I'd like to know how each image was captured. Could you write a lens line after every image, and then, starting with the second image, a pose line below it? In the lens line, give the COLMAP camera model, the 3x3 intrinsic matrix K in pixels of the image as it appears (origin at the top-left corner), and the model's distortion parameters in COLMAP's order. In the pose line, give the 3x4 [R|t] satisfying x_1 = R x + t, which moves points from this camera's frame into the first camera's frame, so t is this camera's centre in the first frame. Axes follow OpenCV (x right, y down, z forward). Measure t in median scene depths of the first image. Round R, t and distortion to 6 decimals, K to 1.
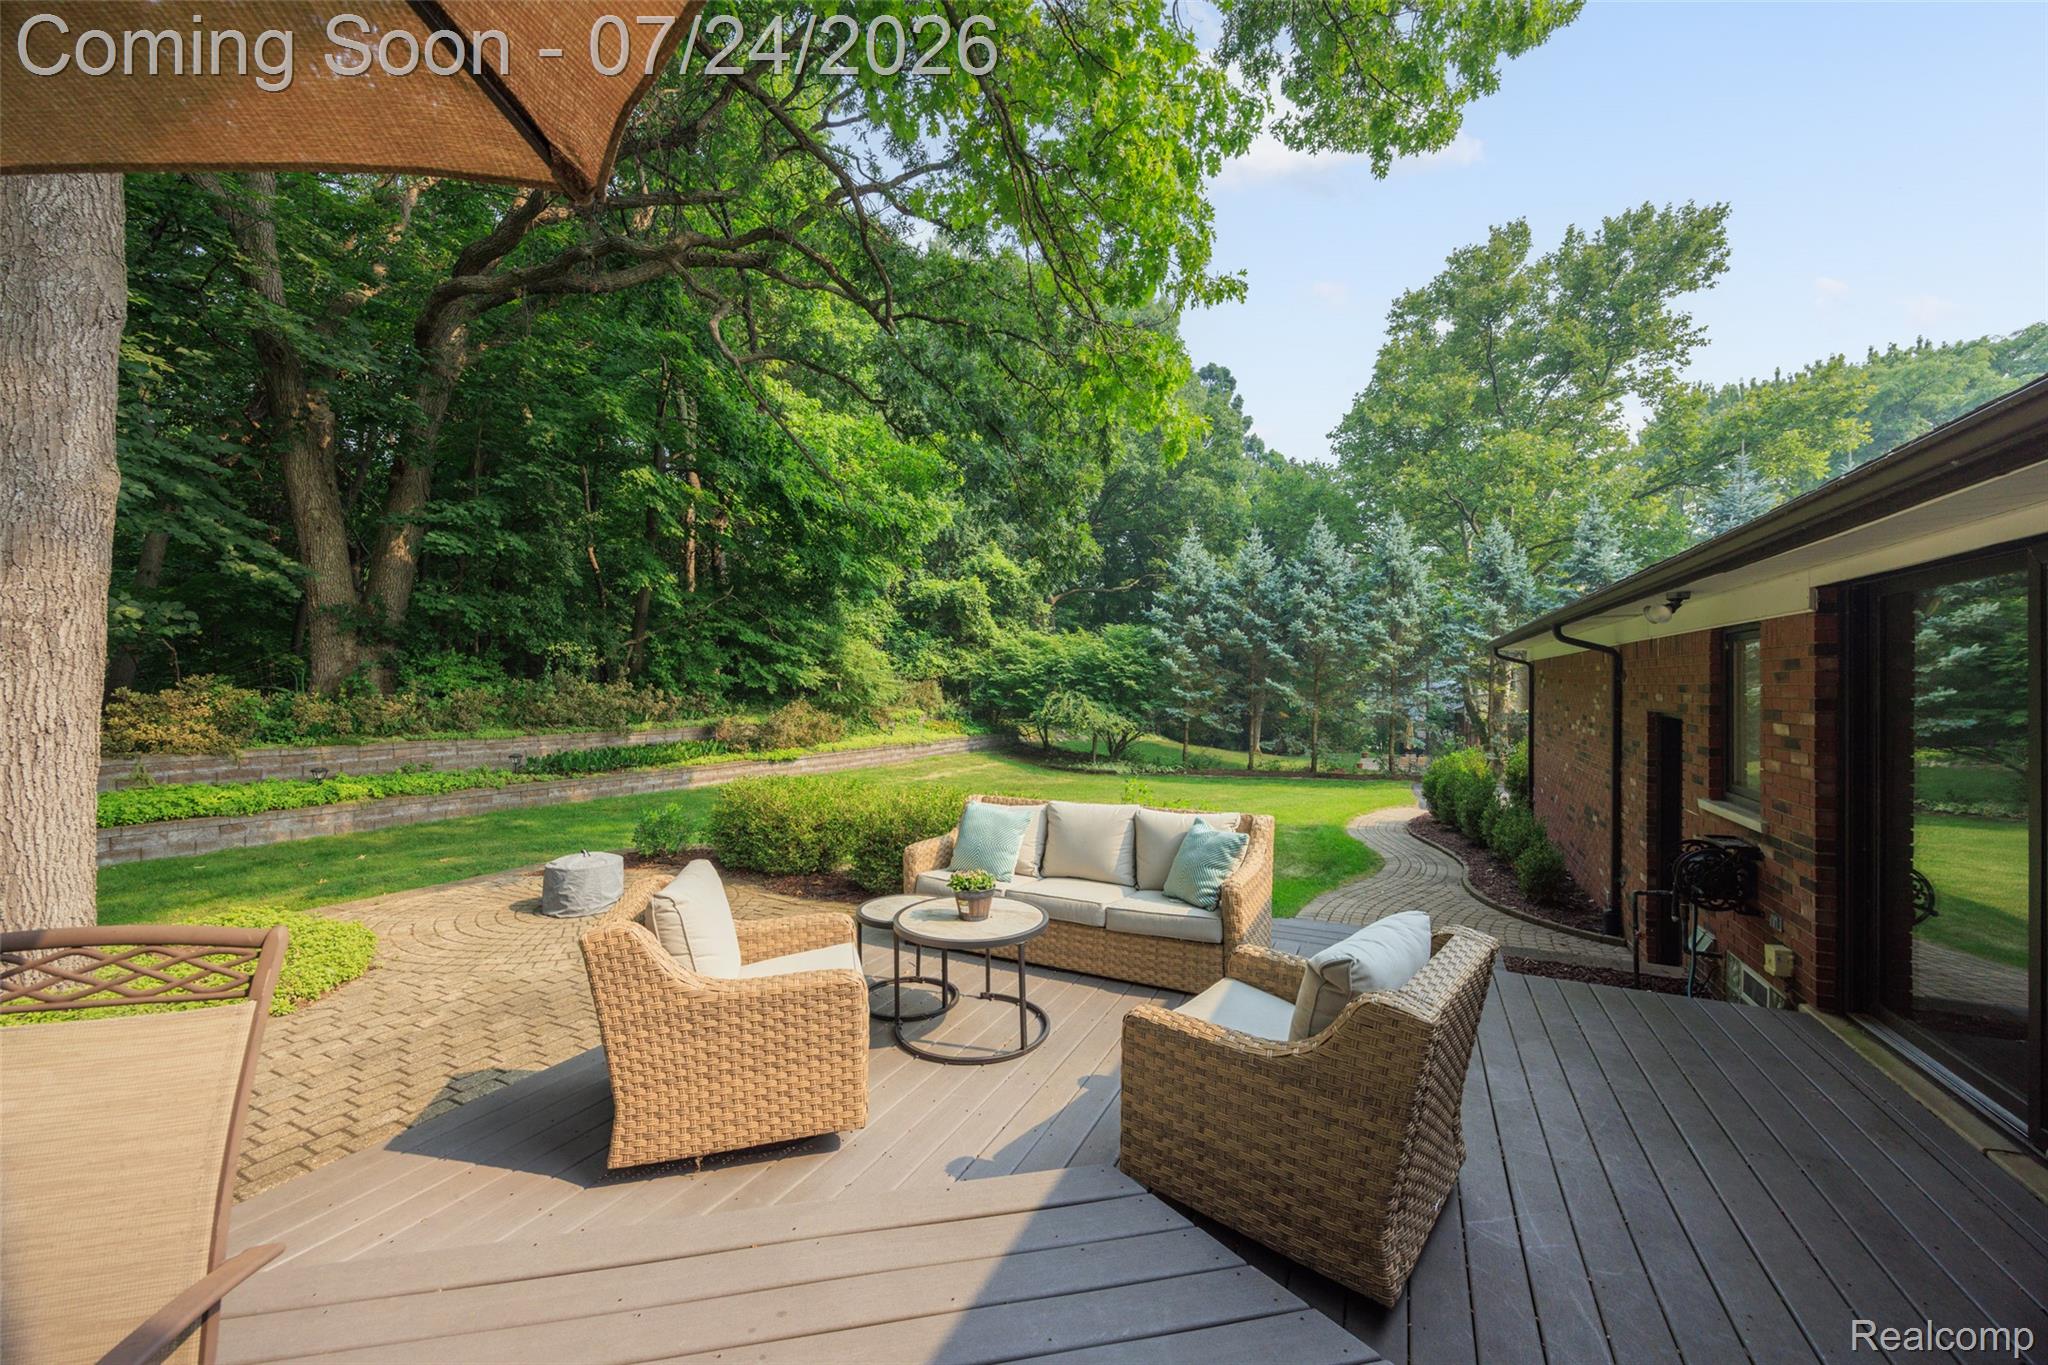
lens RADIAL K [[821.8, 0, 1026.3], [0, 821.8, 686.2], [0, 0, 1]] dist [0.000043, -0.000014]
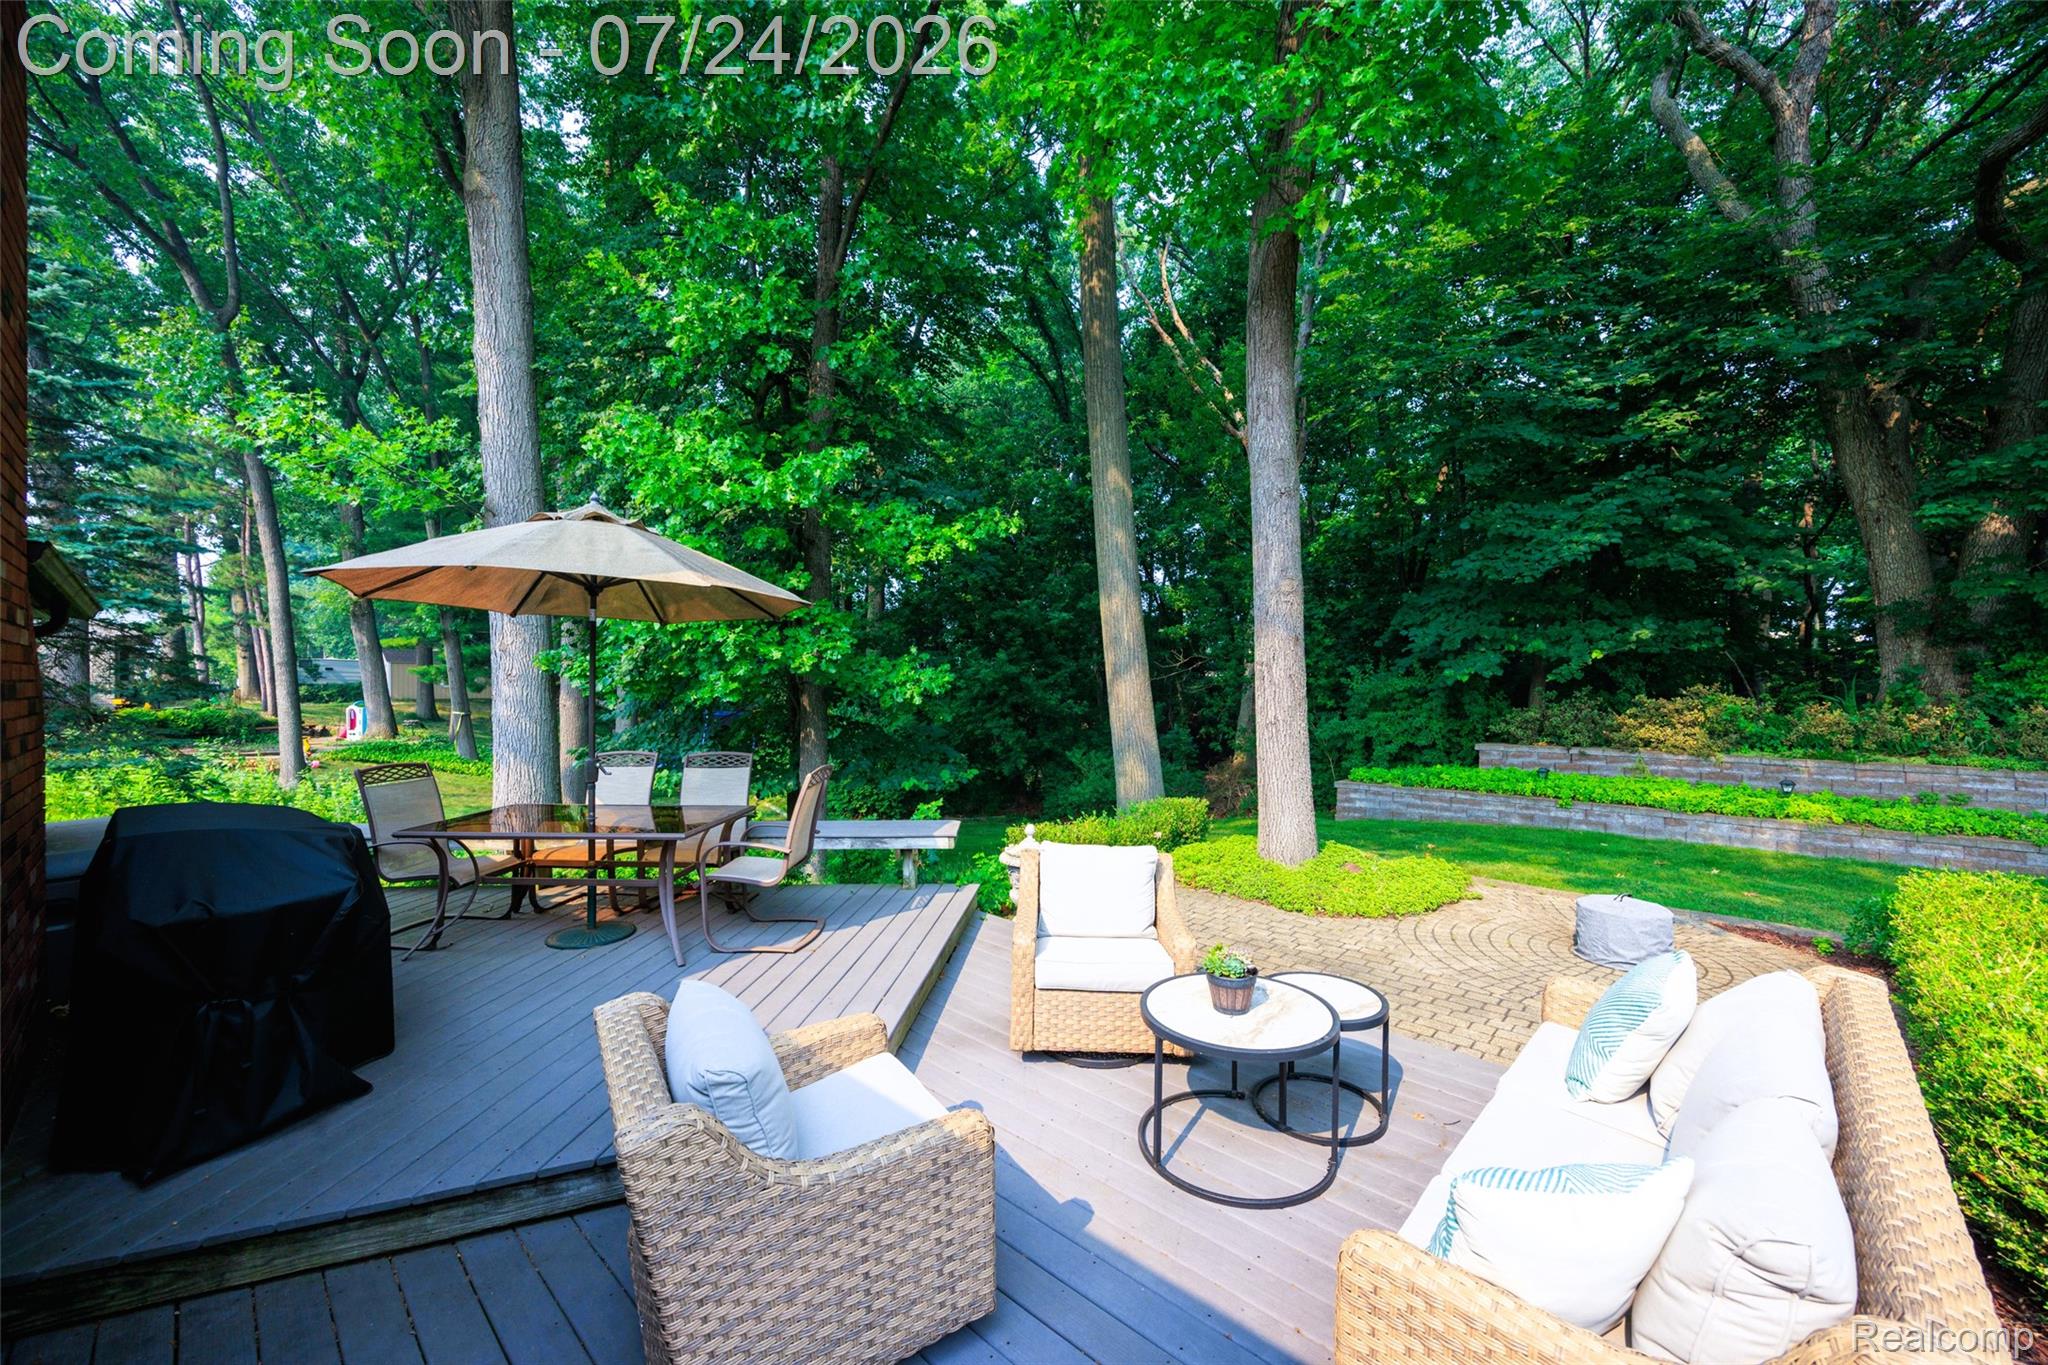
lens RADIAL K [[821.8, 0, 1027.0], [0, 821.8, 681.4], [0, 0, 1]] dist [0.000043, -0.000014]
pose [[-0.323235, -0.004250, -0.946309, 0.347496], [-0.002775, 0.999990, -0.003543, -0.010941], [0.946315, 0.001481, -0.323244, 0.487286]]
